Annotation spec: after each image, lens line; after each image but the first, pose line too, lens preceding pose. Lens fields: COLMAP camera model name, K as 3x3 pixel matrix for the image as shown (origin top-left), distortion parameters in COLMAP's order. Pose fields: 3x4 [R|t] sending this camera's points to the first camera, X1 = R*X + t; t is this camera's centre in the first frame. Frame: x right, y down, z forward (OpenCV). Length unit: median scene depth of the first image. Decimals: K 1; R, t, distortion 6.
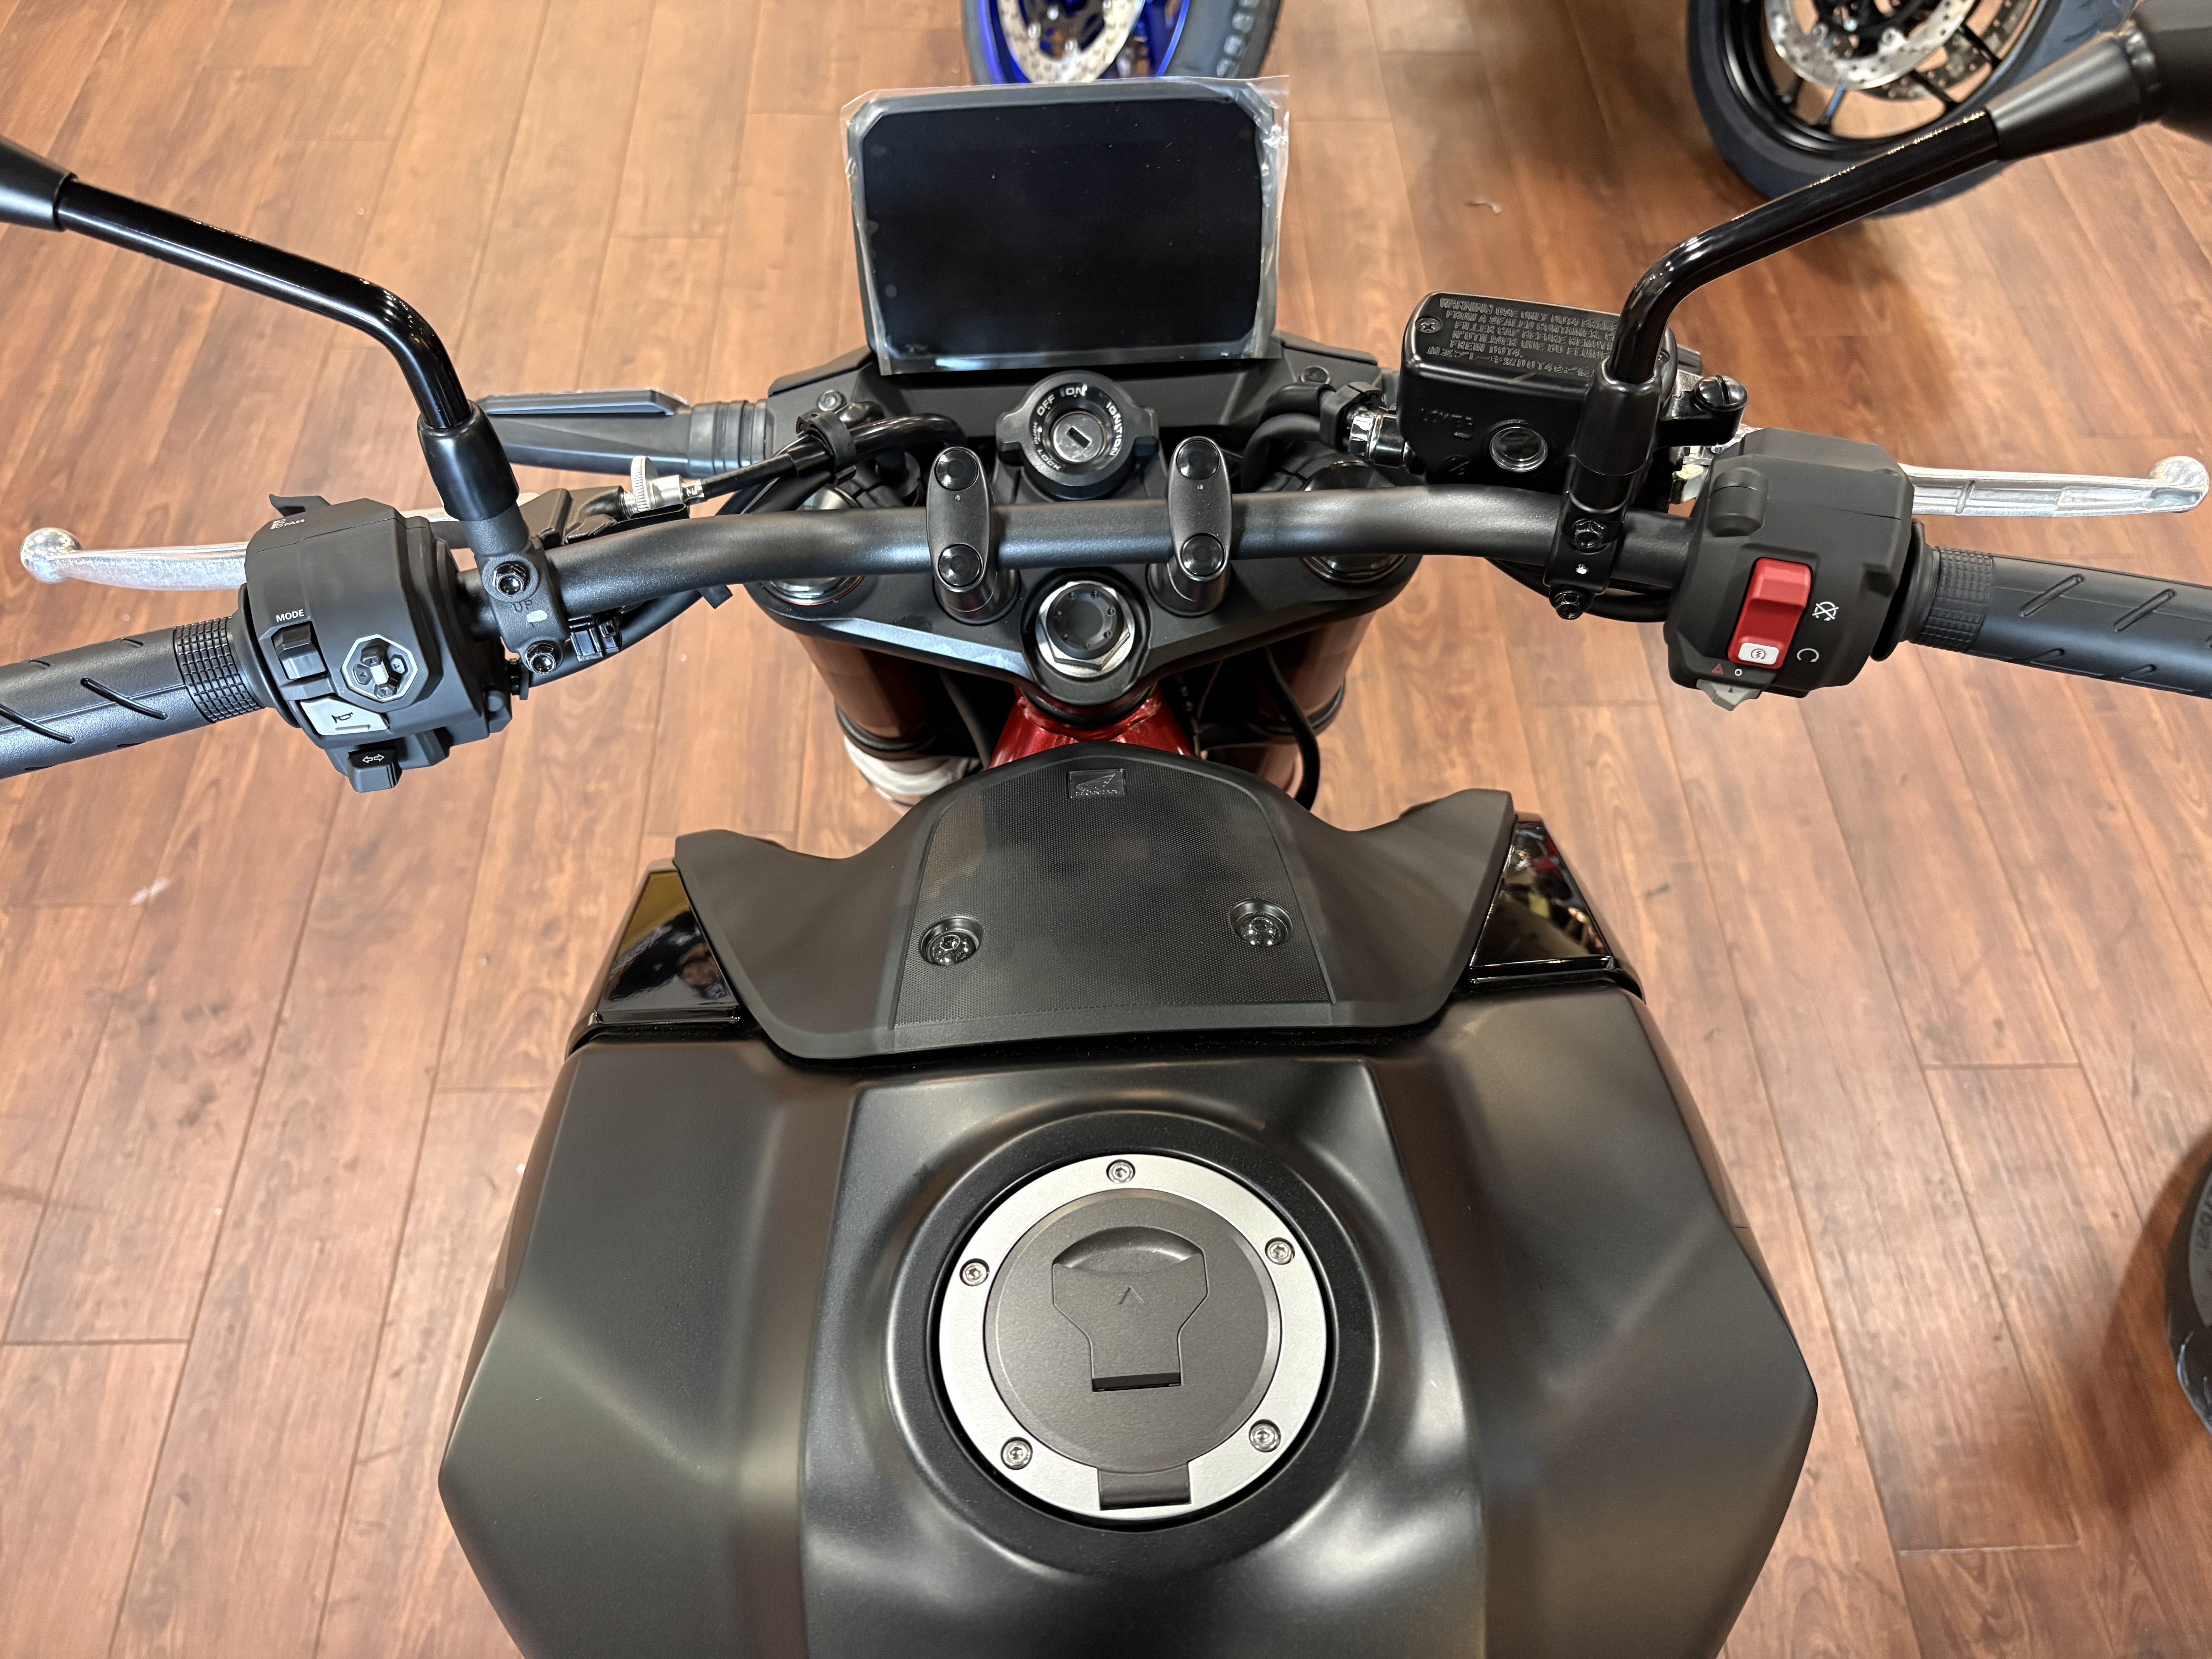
lens RADIAL K [[1656.7, 0, 1110.1], [0, 1656.7, 847.0], [0, 0, 1]] dist [0.012254, -0.035548]
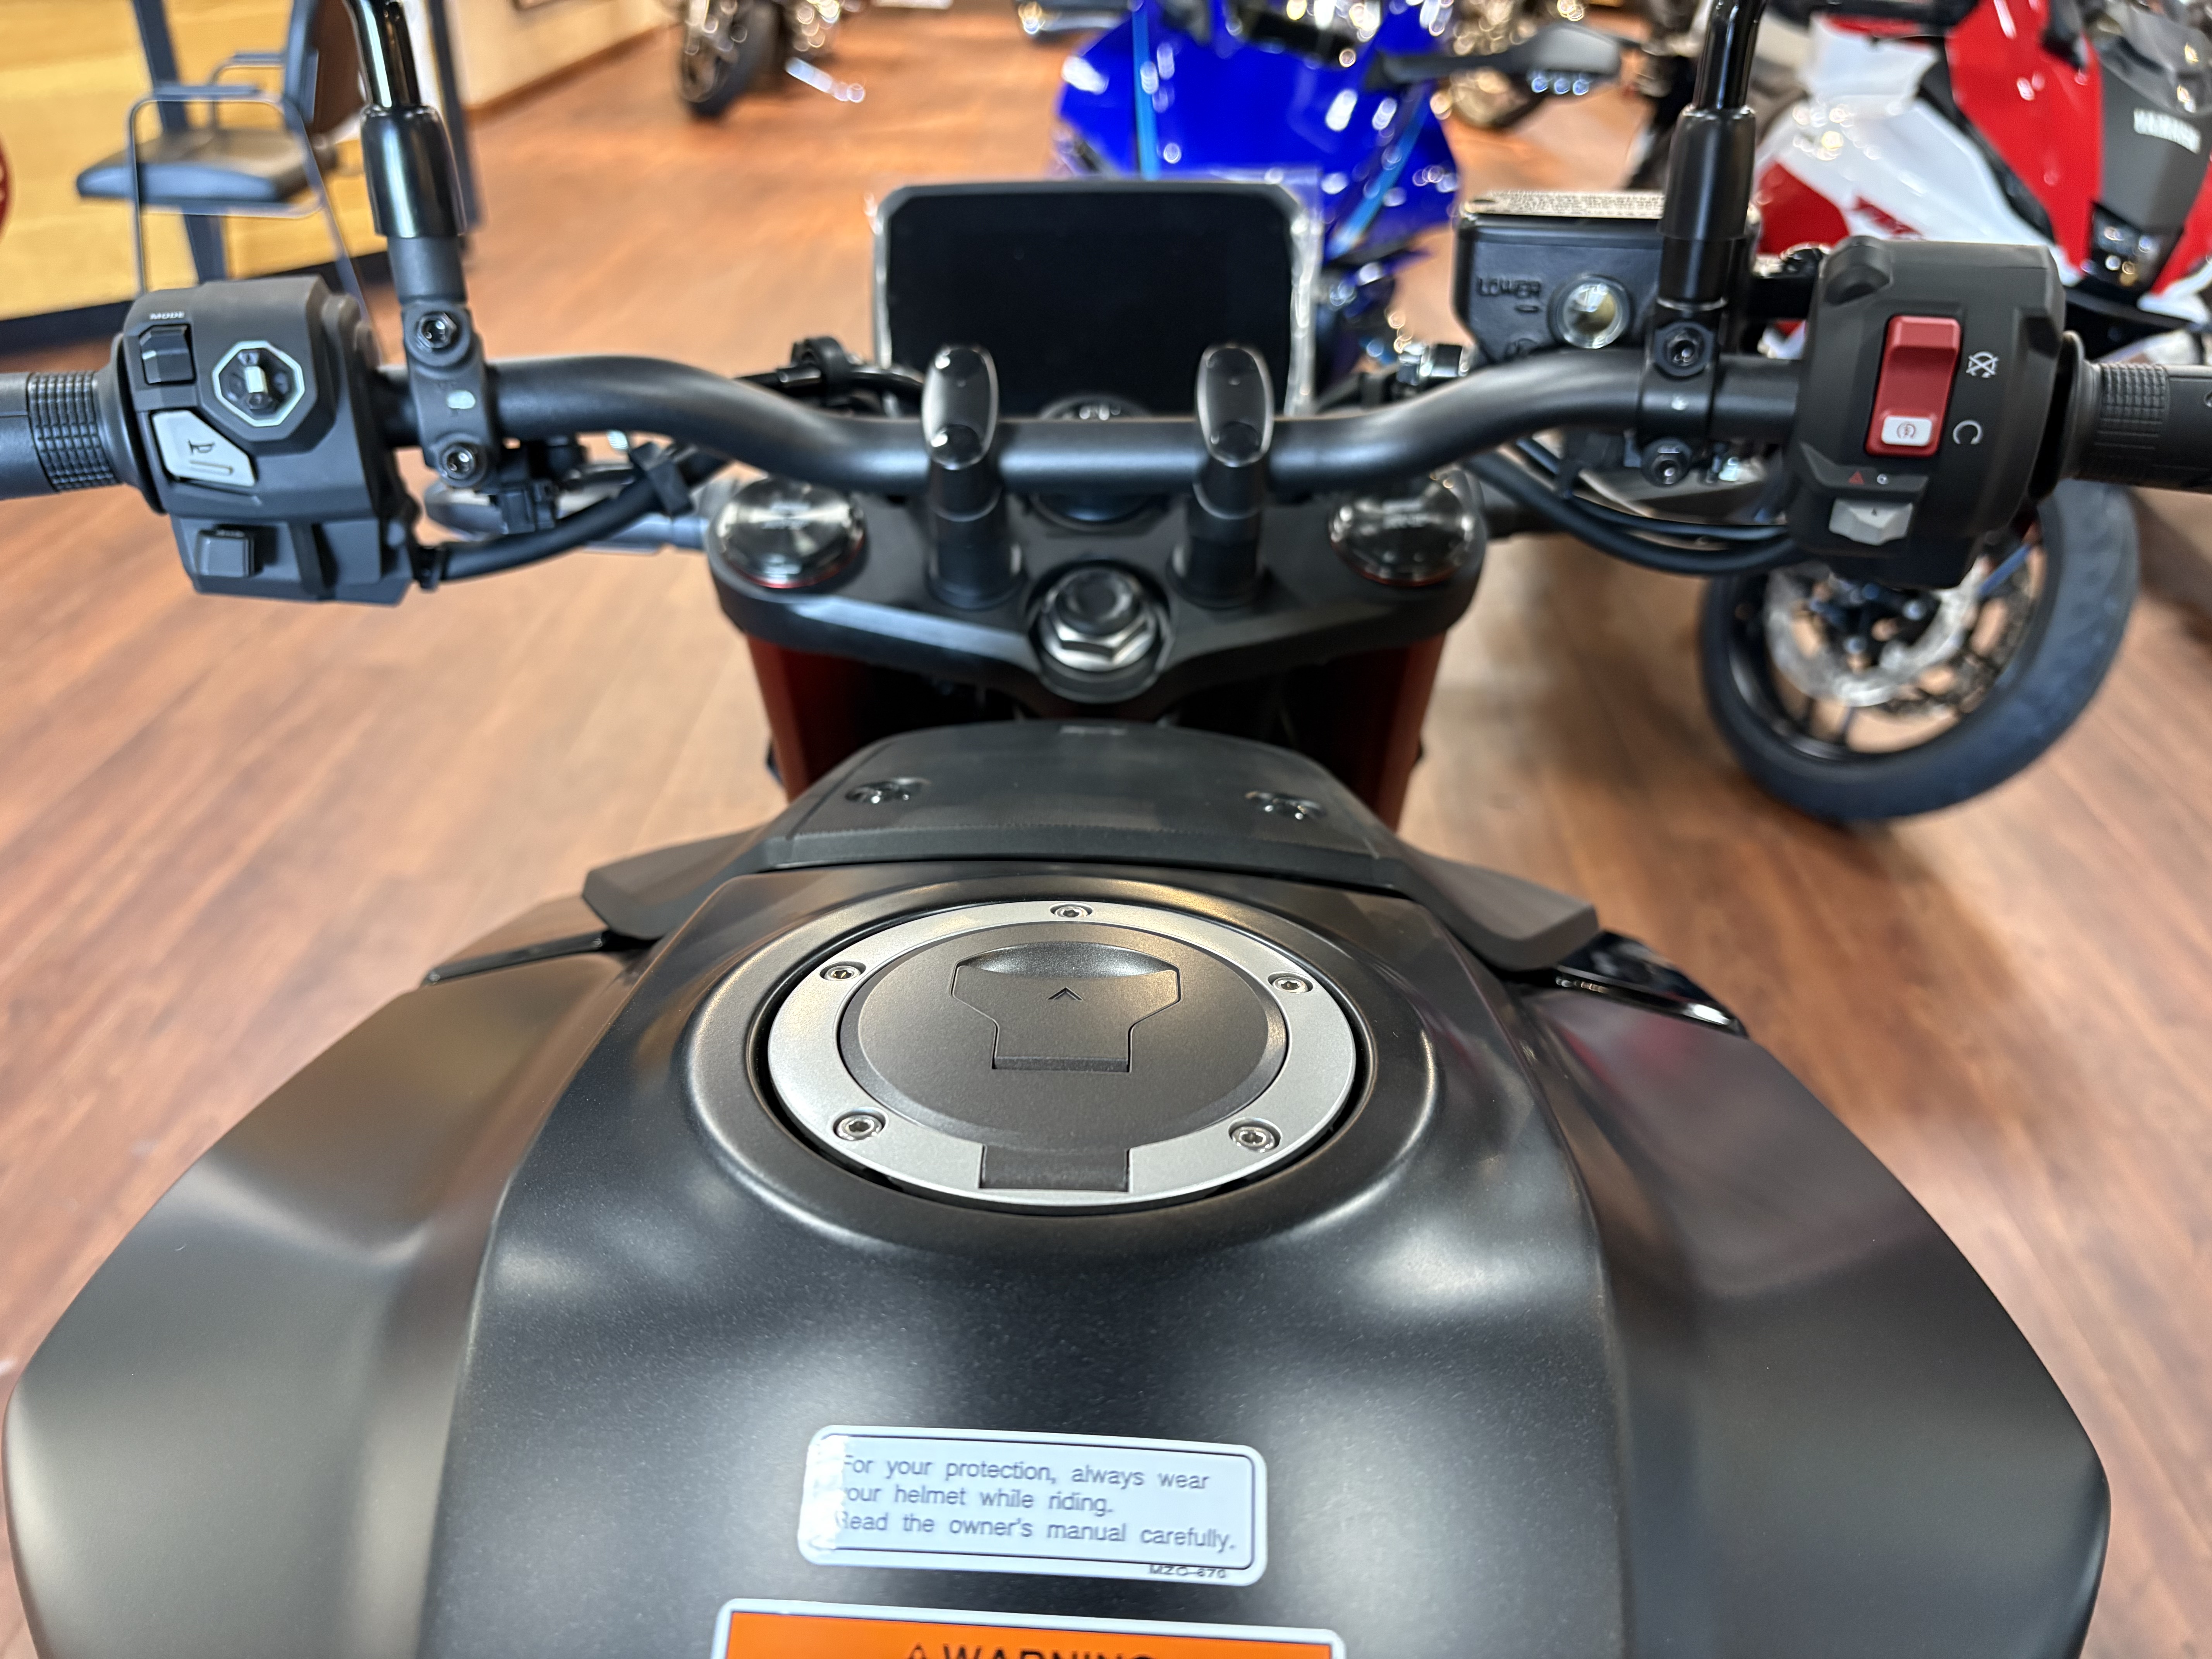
lens RADIAL K [[1676.7, 0, 1106.0], [0, 1676.7, 829.5], [0, 0, 1]] dist [0.058518, -0.077340]
pose [[0.995973, 0.084150, -0.030932, 0.029682], [-0.089184, 0.894588, -0.437902, 0.348288], [-0.009178, 0.438897, 0.898490, 0.251795]]
